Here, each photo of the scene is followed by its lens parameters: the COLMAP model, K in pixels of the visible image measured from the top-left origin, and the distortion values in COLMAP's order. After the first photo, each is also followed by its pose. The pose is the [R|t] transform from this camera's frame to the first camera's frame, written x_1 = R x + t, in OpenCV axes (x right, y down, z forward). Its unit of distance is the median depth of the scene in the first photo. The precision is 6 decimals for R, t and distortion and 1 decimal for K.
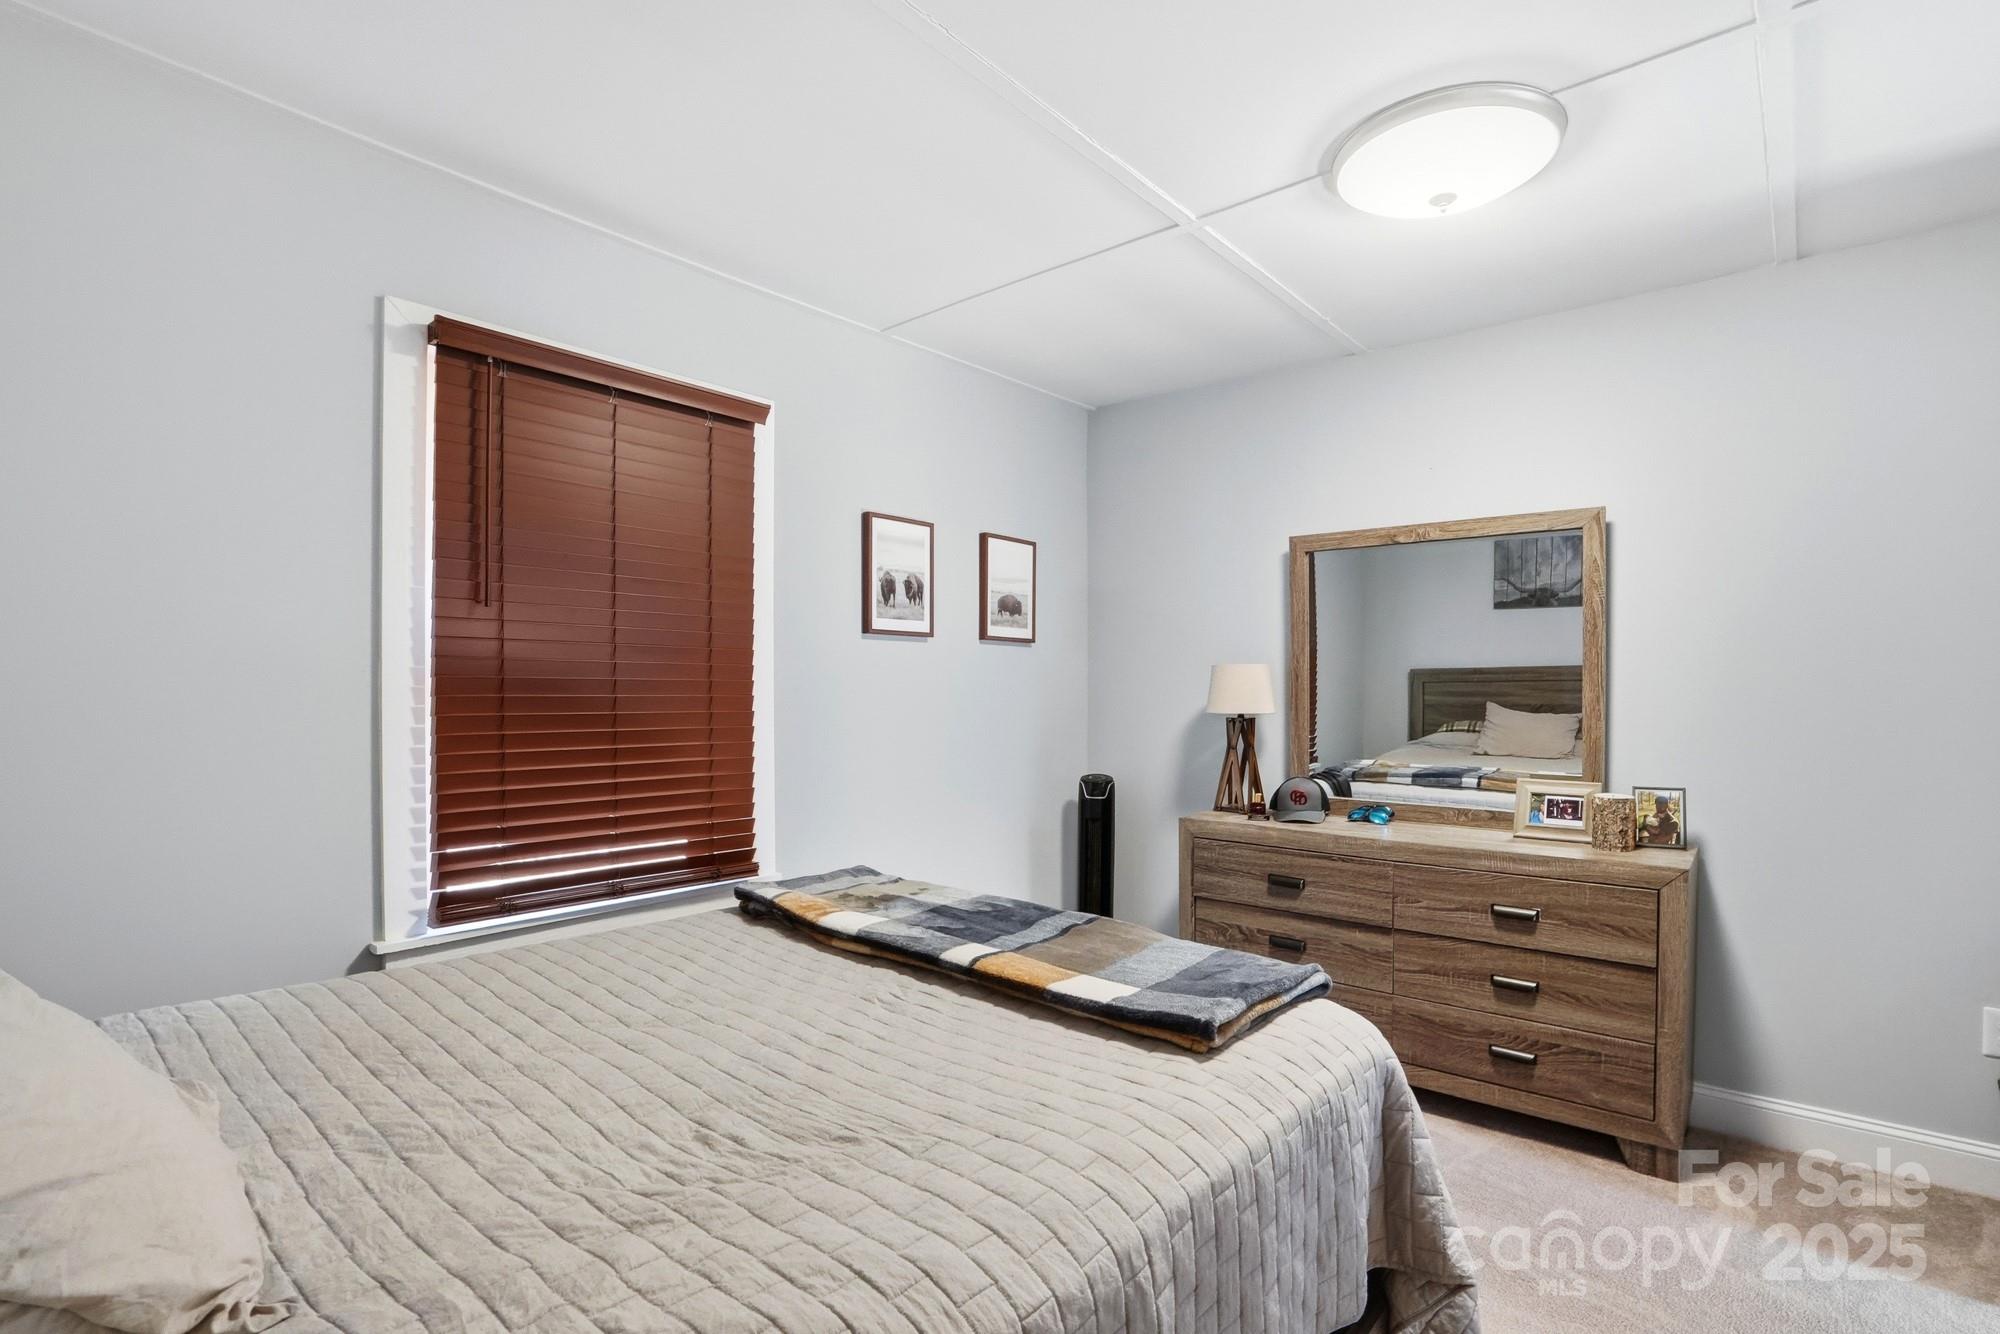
lens RADIAL K [[944.9, 0, 999.5], [0, 944.9, 685.4], [0, 0, 1]] dist [-0.027865, 0.004771]
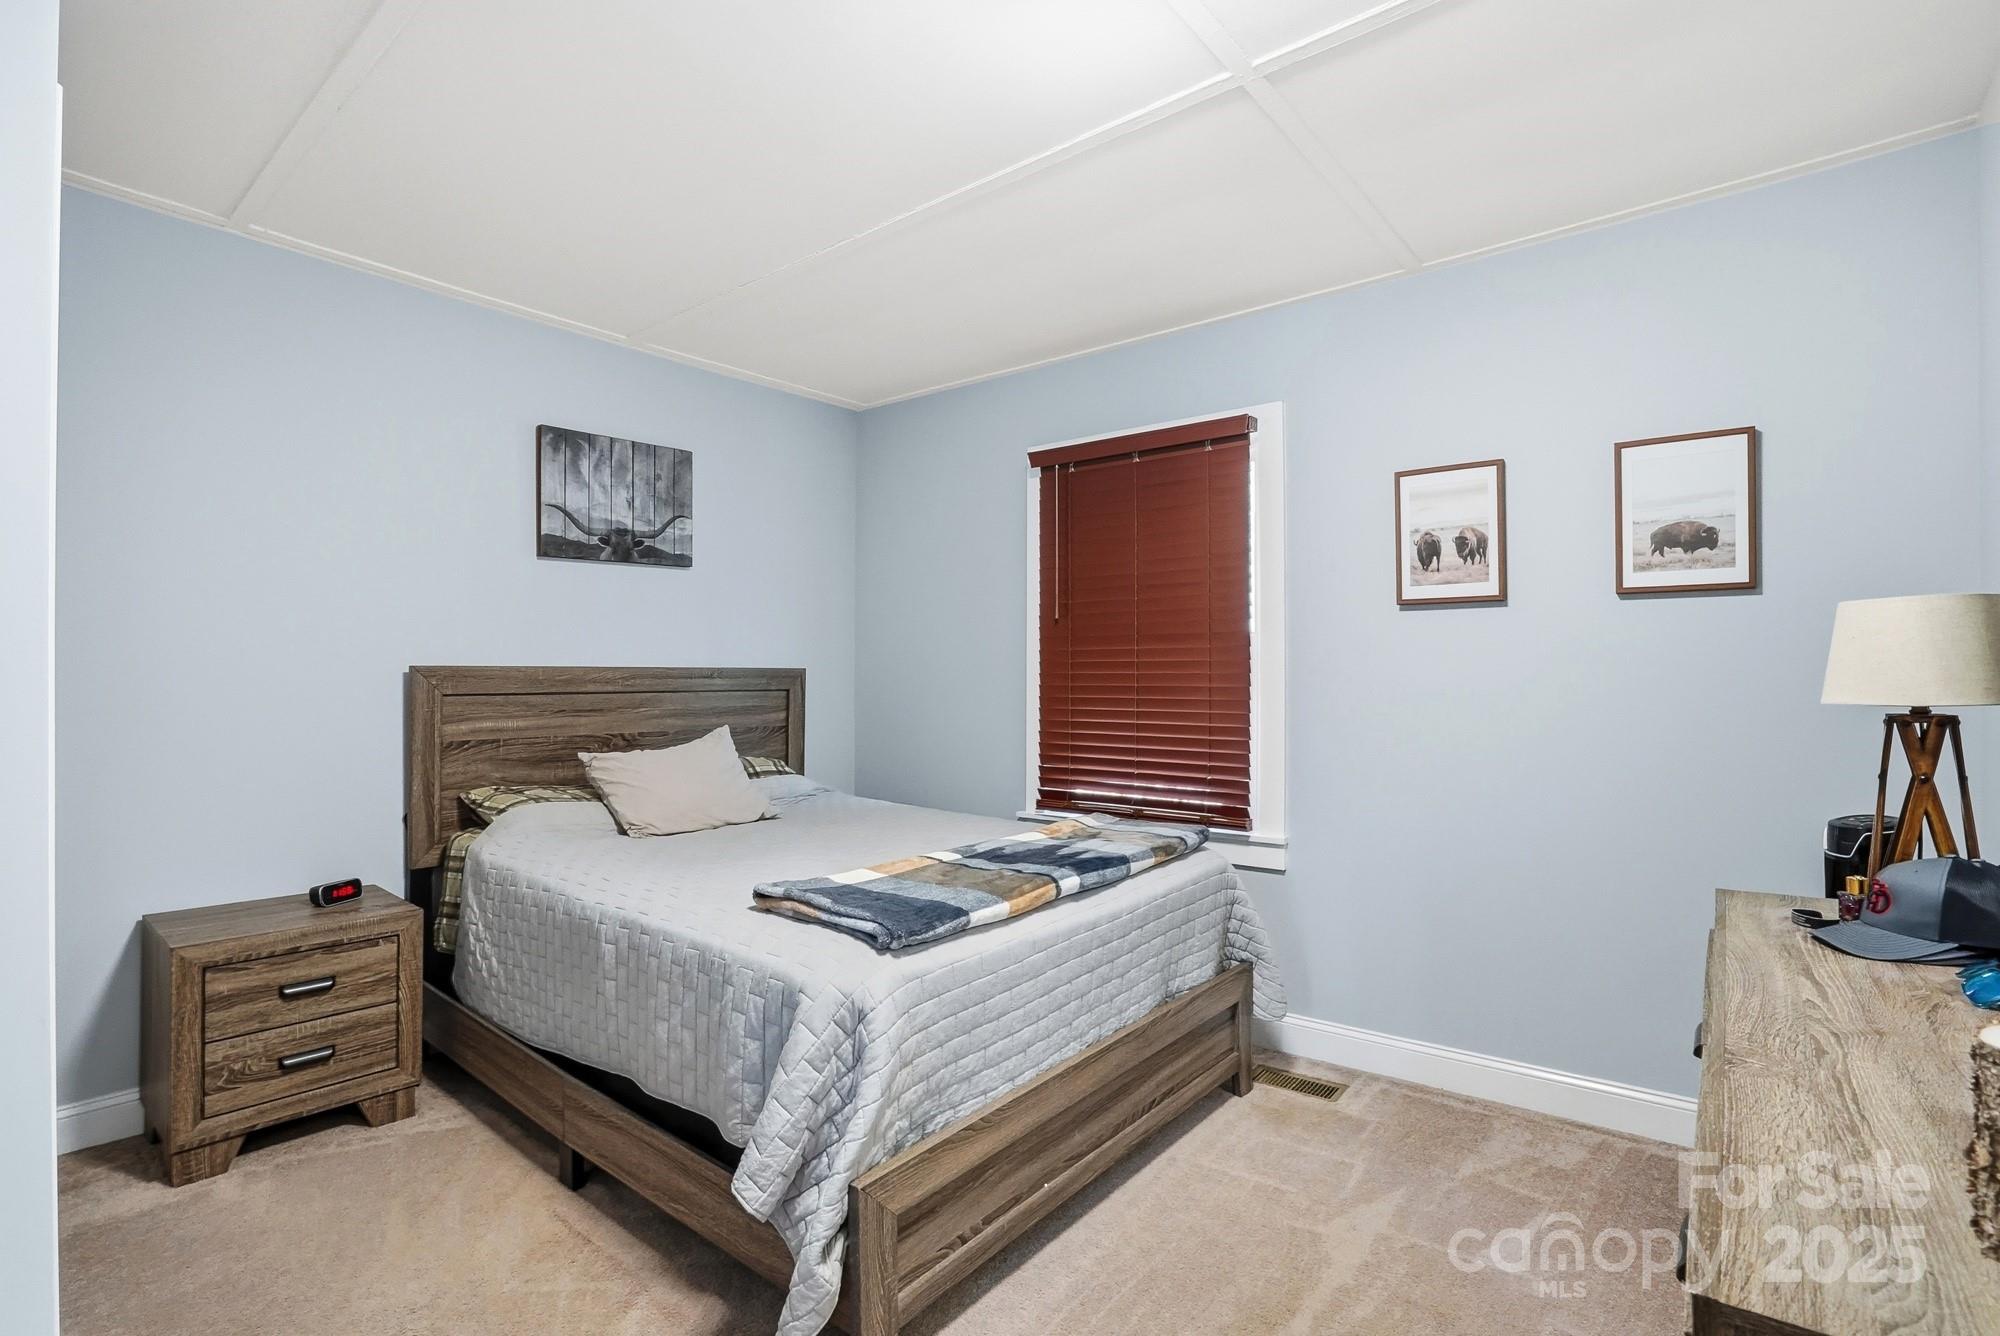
lens RADIAL K [[944.9, 0, 998.3], [0, 944.9, 664.8], [0, 0, 1]] dist [-0.027865, 0.004771]
pose [[0.055559, -0.013236, -0.998368, 0.715699], [0.010120, 0.999868, -0.012693, 0.010470], [0.998404, -0.009398, 0.055686, 0.532448]]
